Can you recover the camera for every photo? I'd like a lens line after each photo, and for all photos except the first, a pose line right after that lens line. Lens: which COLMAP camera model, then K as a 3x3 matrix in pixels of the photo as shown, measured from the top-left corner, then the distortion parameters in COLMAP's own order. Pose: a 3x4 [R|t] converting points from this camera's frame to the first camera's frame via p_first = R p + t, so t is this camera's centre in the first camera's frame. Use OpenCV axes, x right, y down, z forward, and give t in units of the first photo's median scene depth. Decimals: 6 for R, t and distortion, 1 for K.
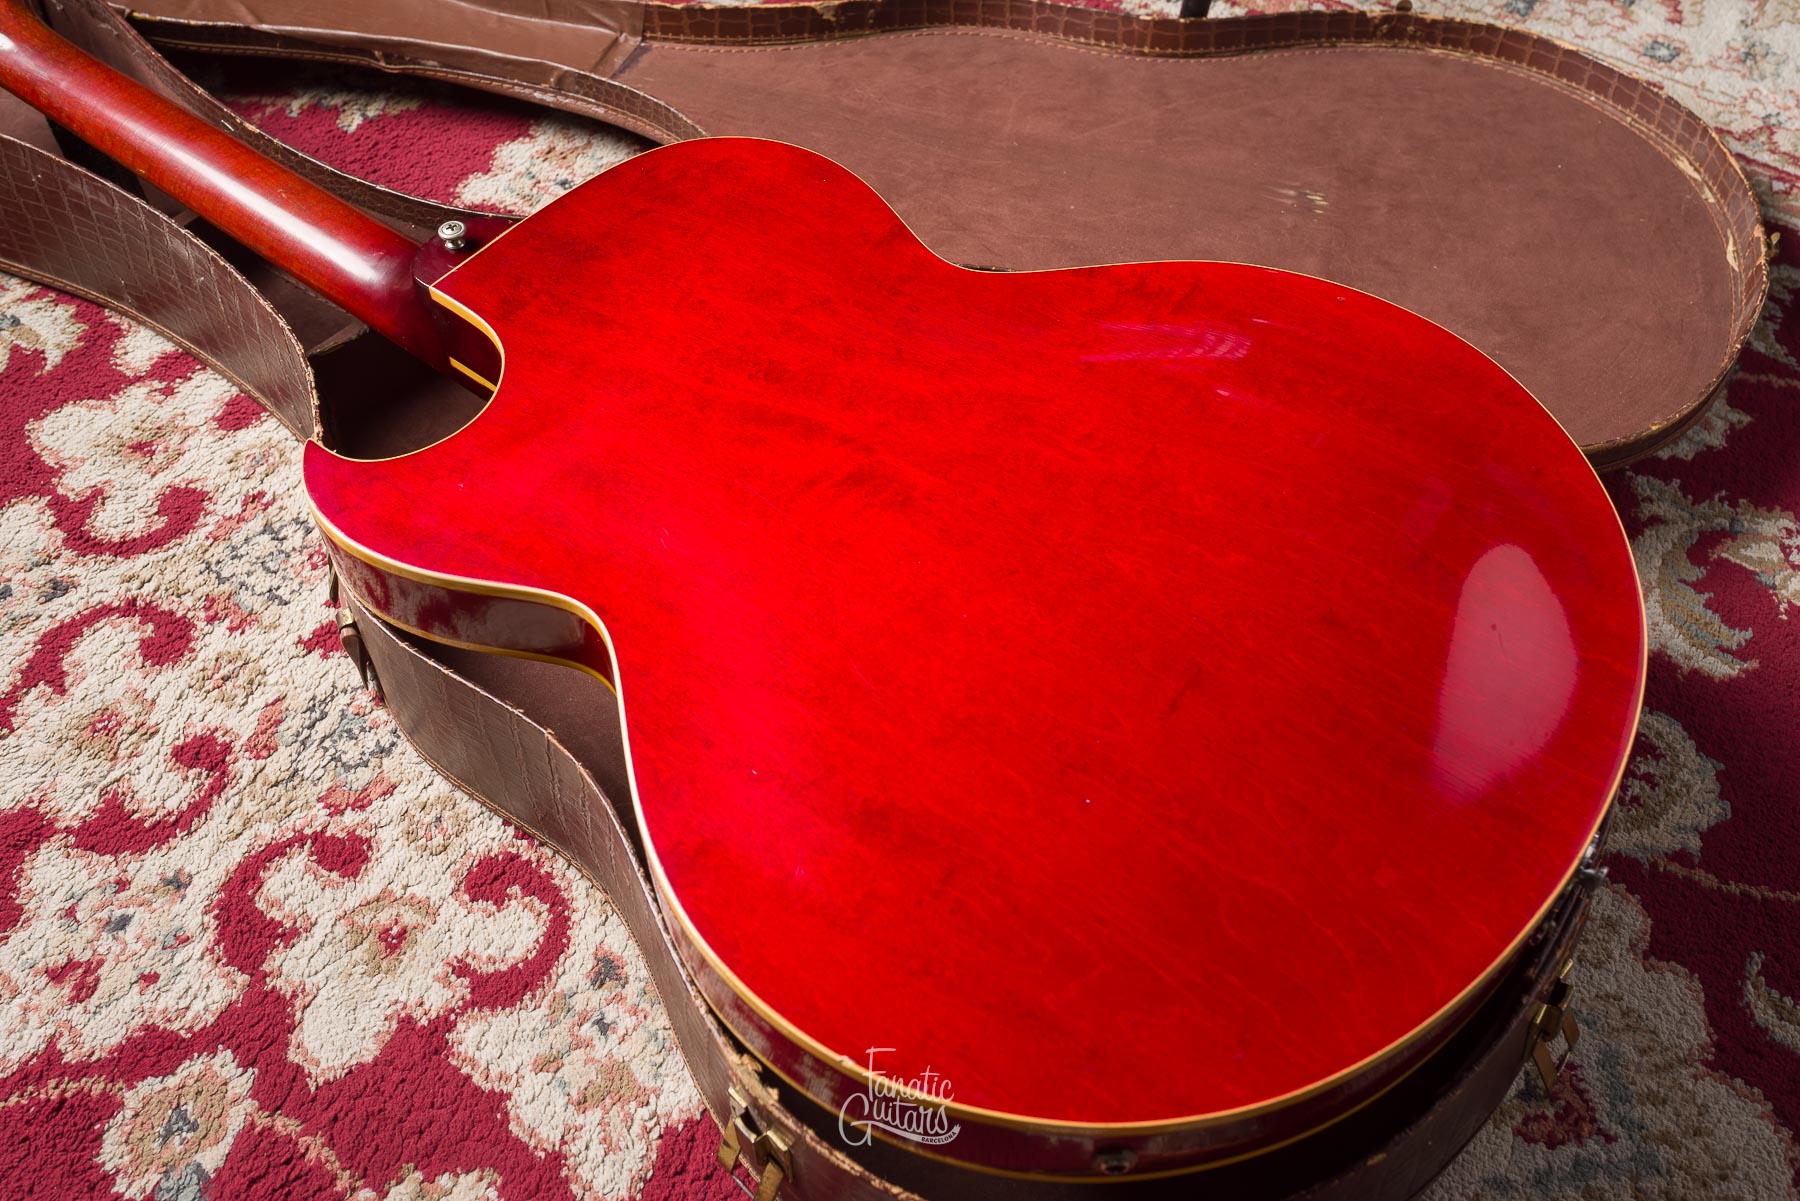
lens RADIAL K [[1726.5, 0, 900.0], [0, 1726.5, 600.5], [0, 0, 1]] dist [-0.001034, 0.001566]
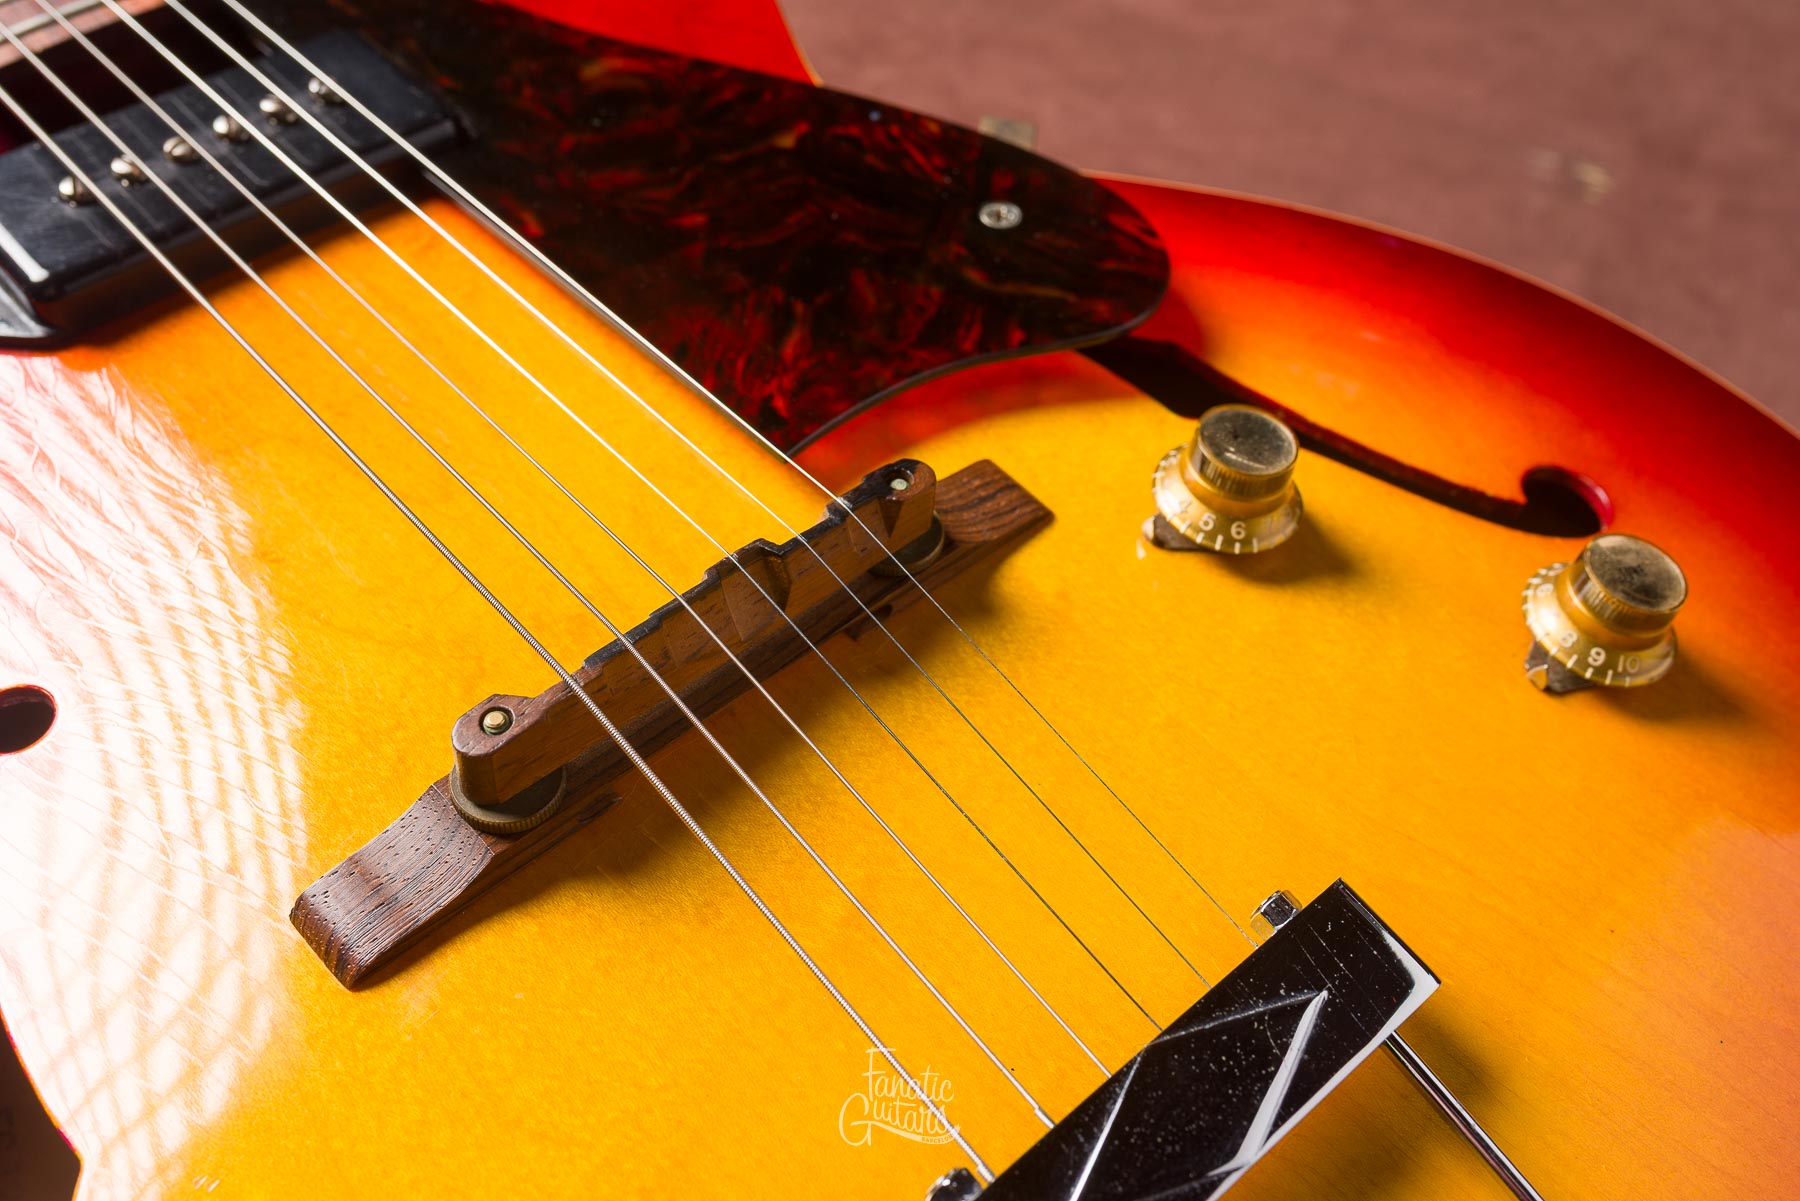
lens RADIAL K [[1829.1, 0, 900.0], [0, 1829.1, 600.5], [0, 0, 1]] dist [0.003019, -0.011957]
pose [[0.981754, 0.171676, -0.081766, 0.114462], [-0.174374, 0.984309, -0.027025, -0.046227], [0.075843, 0.040790, 0.996285, 0.490559]]
